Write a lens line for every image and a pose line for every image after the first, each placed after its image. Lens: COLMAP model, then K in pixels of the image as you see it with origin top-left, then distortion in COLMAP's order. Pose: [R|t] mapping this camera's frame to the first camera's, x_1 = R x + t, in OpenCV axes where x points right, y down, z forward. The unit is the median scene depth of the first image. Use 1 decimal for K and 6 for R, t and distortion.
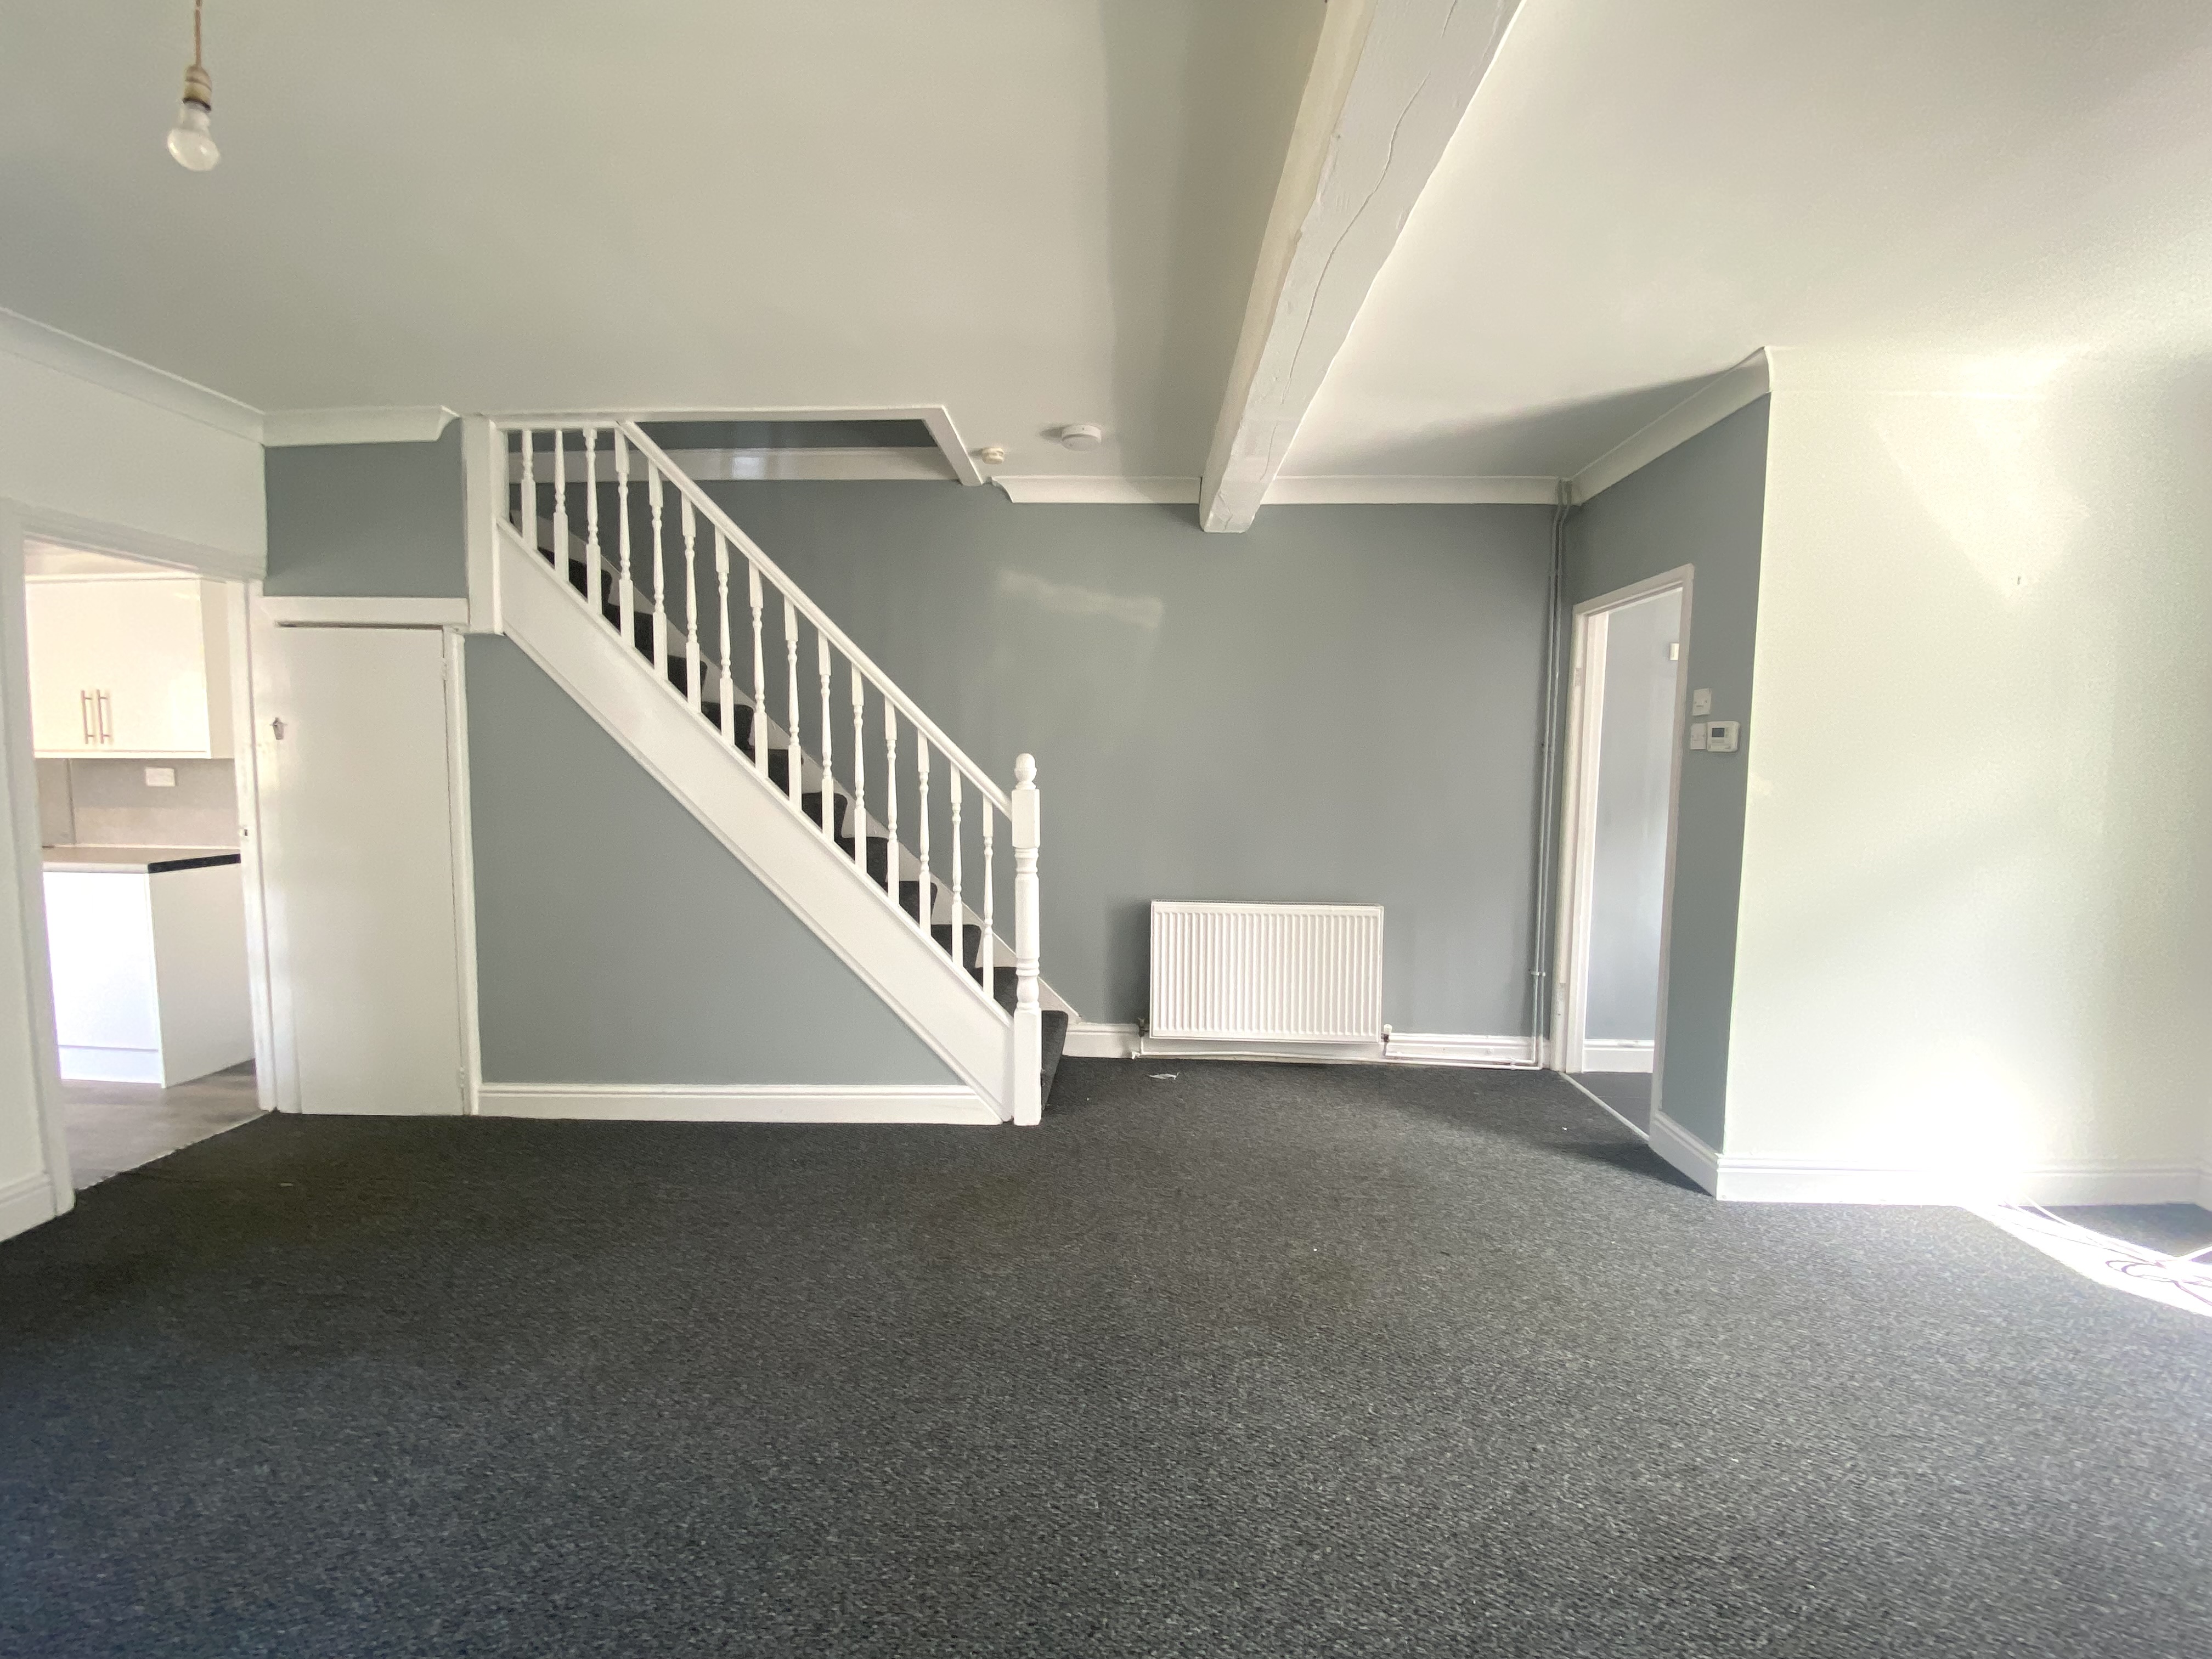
lens RADIAL K [[888.1, 0, 1106.0], [0, 888.1, 829.5], [0, 0, 1]] dist [0.018337, -0.020856]
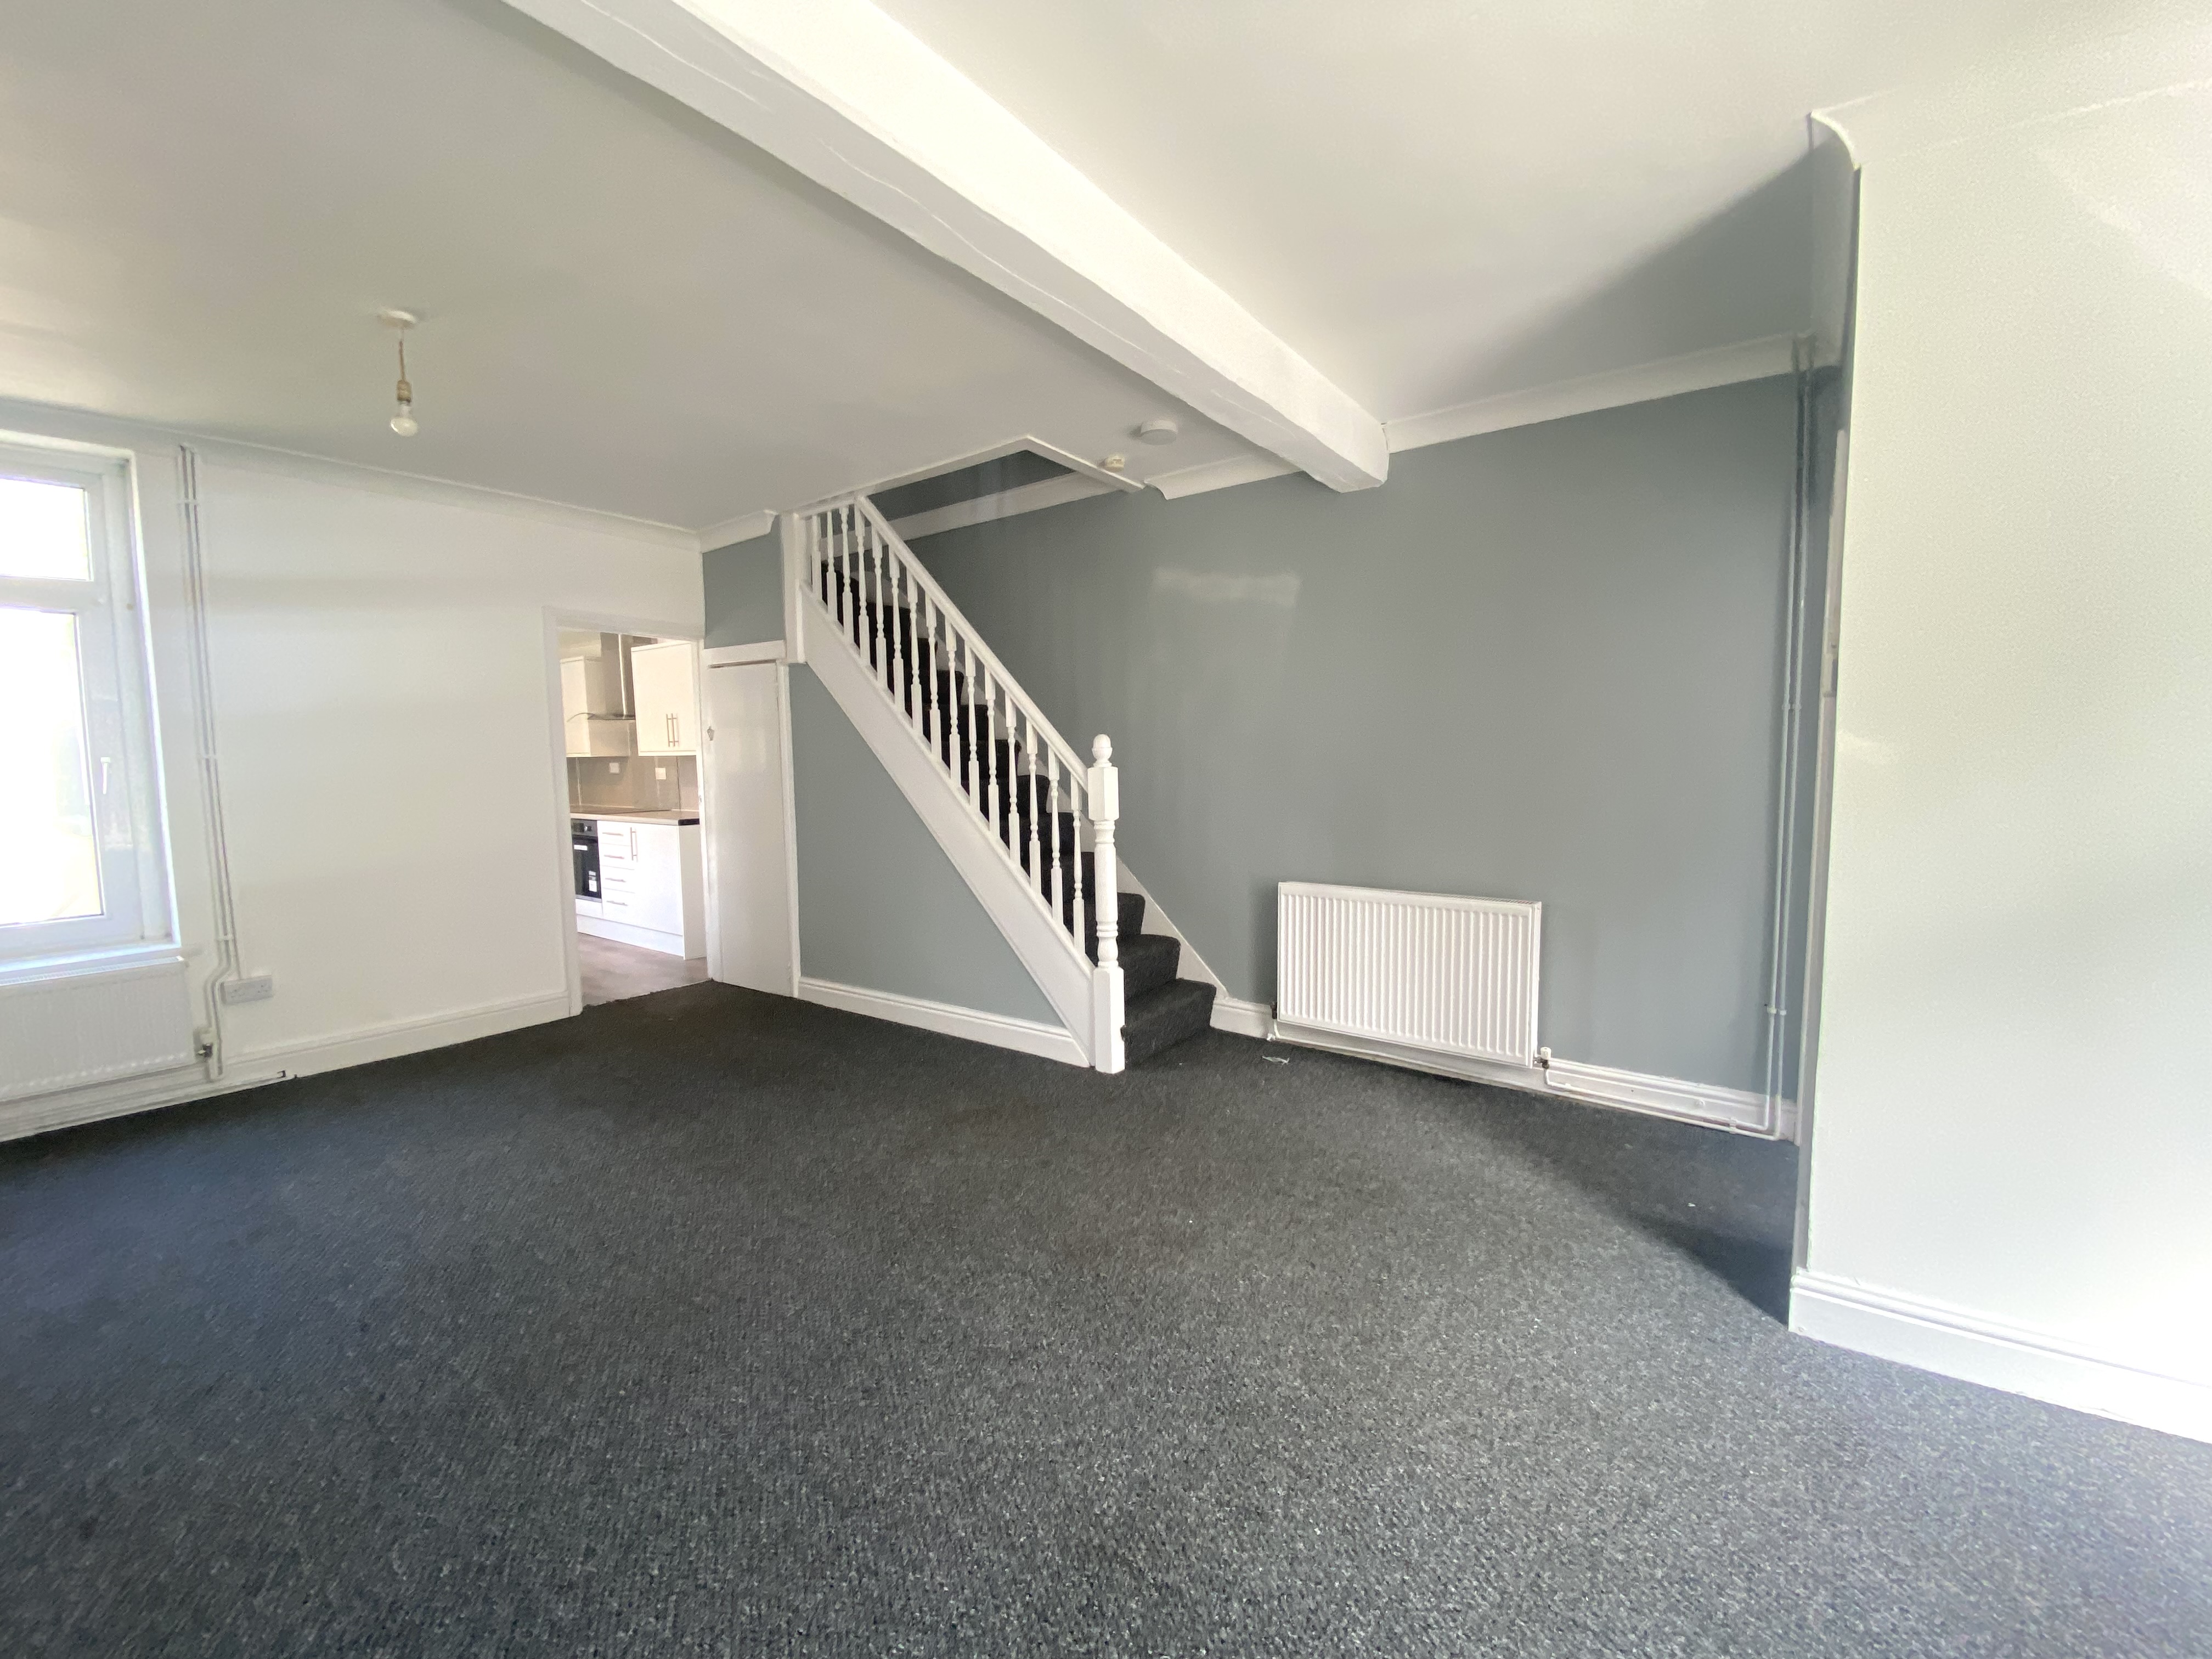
lens RADIAL K [[888.1, 0, 1106.0], [0, 888.1, 829.5], [0, 0, 1]] dist [0.018337, -0.020856]
pose [[0.827763, 0.027609, -0.560399, 0.513446], [-0.023082, 0.999619, 0.015153, 0.014706], [0.560603, 0.000392, 0.828084, 0.090137]]
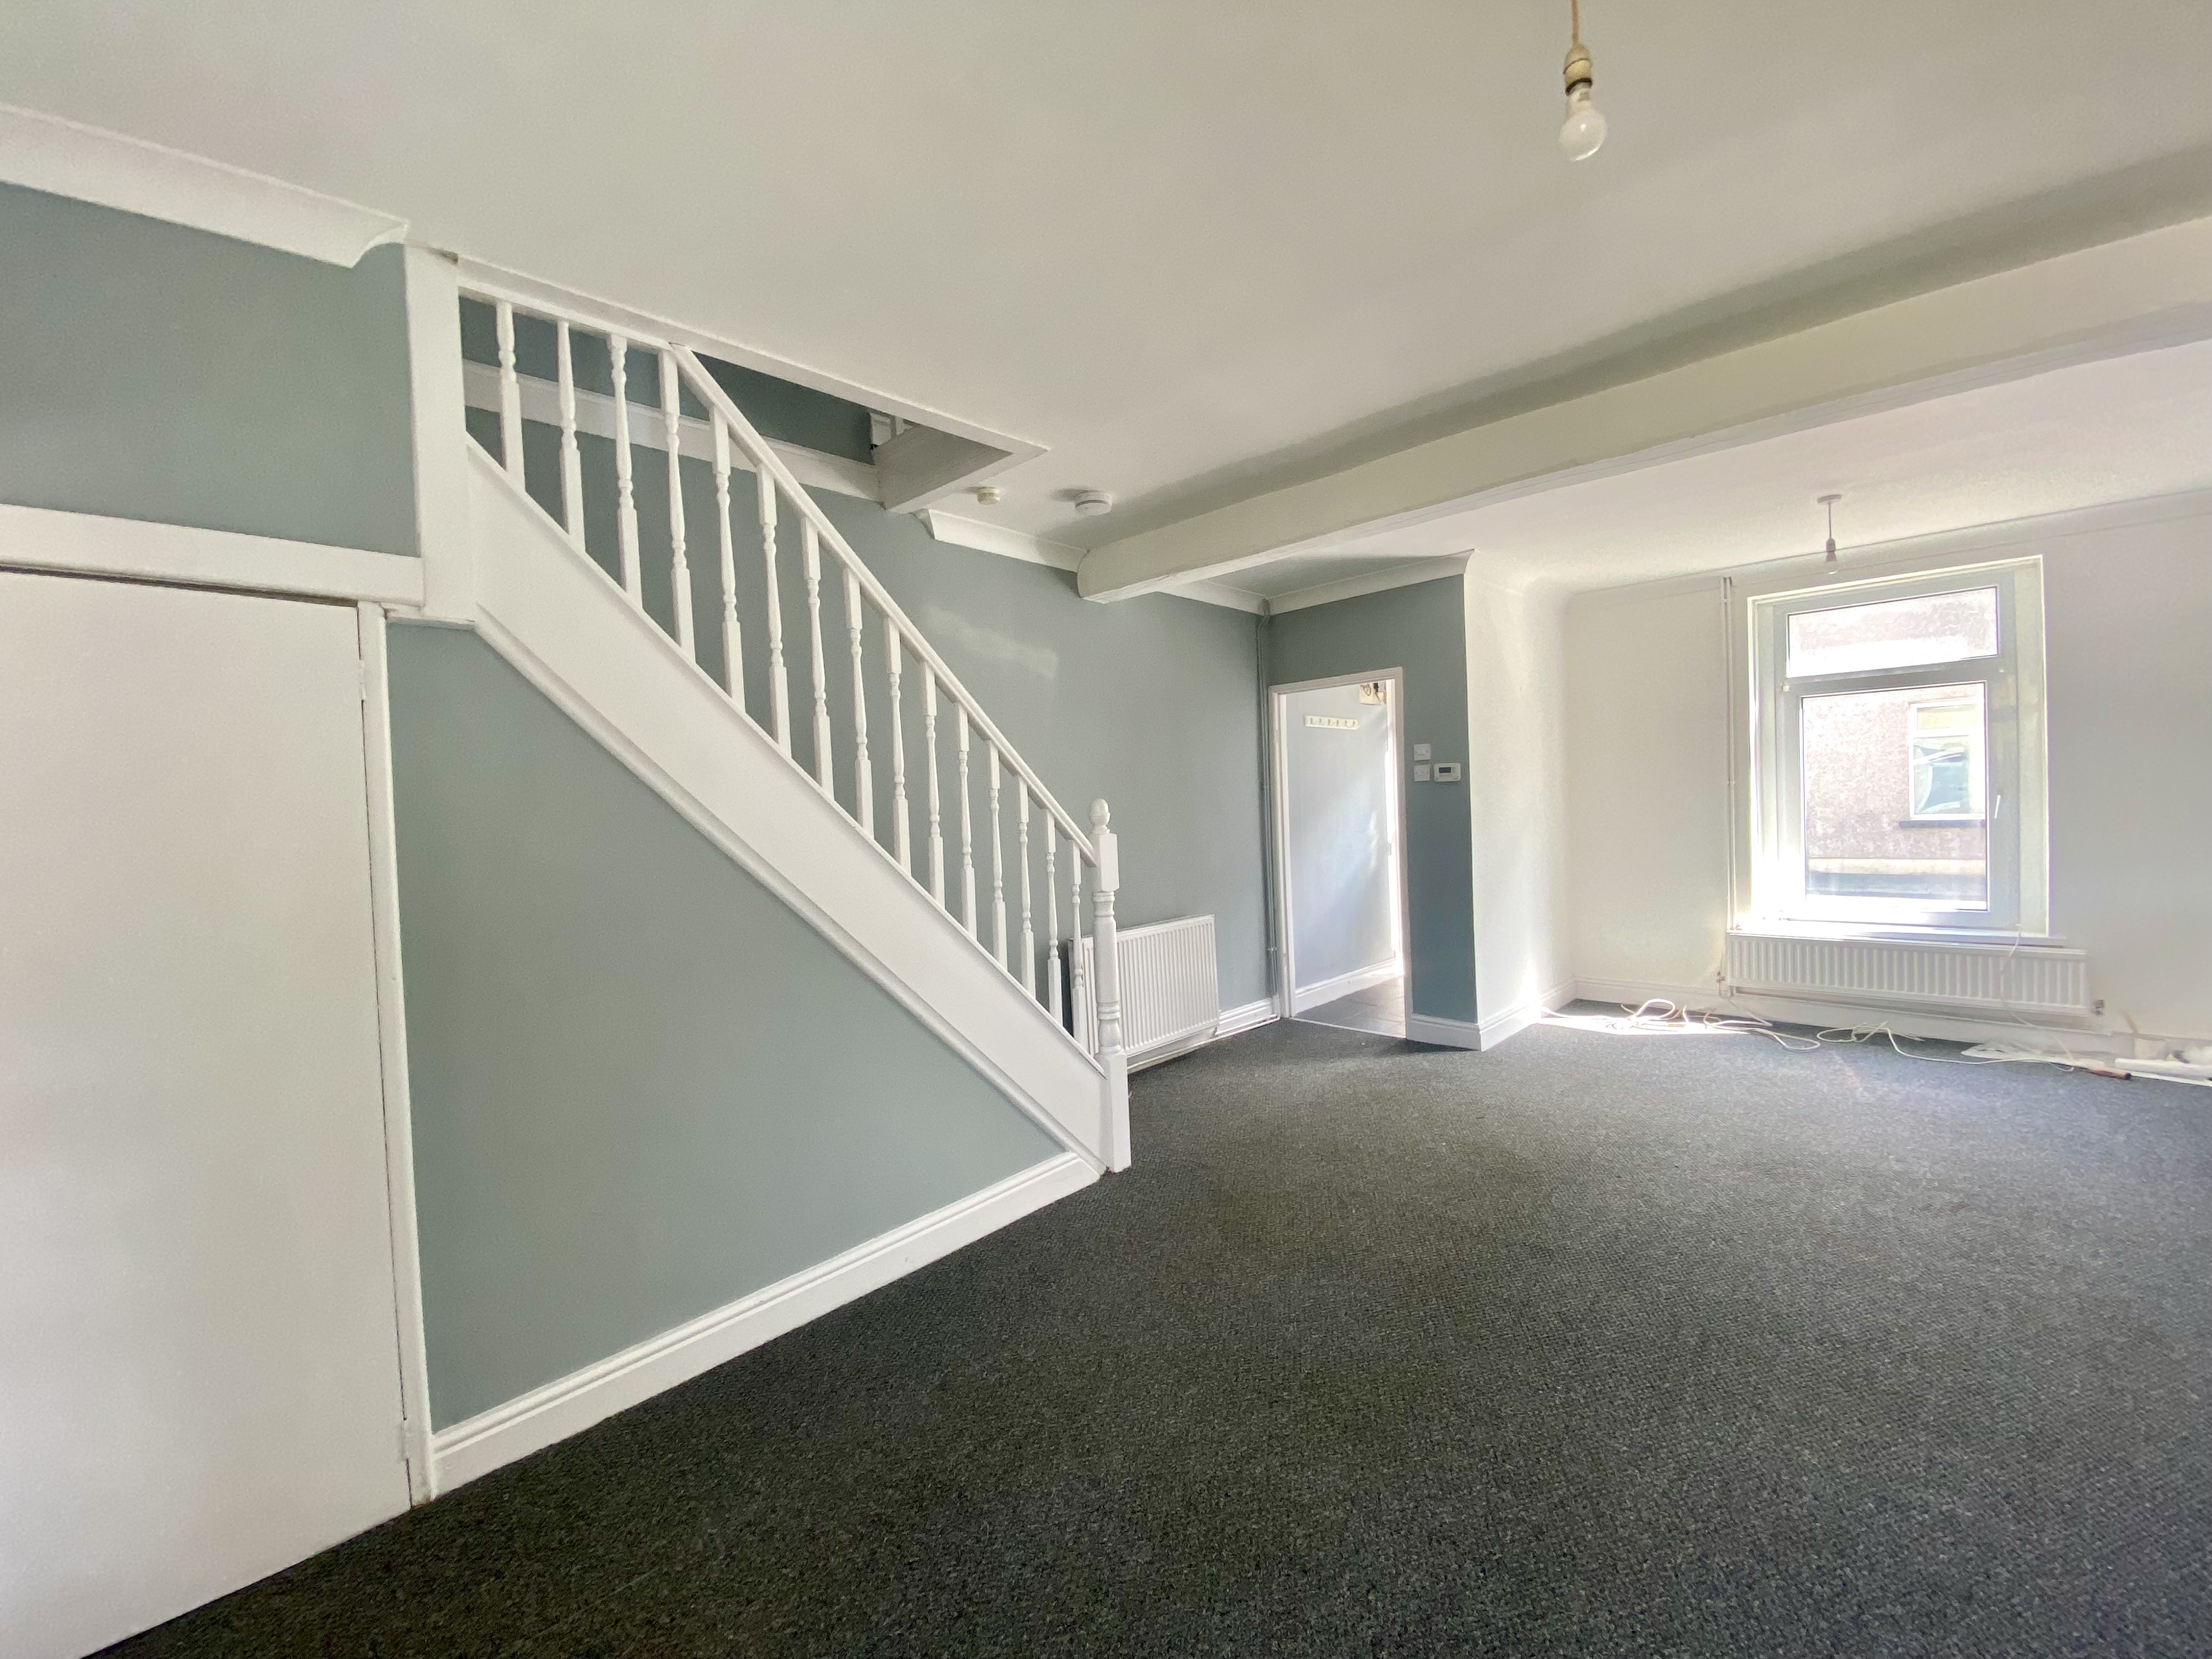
lens RADIAL K [[898.1, 0, 1102.1], [0, 898.1, 821.2], [0, 0, 1]] dist [0.017534, -0.016672]
pose [[0.666907, -0.052242, 0.743307, -0.826167], [0.101735, 0.994582, -0.021375, -0.036086], [-0.738163, 0.089875, 0.668609, 0.301599]]
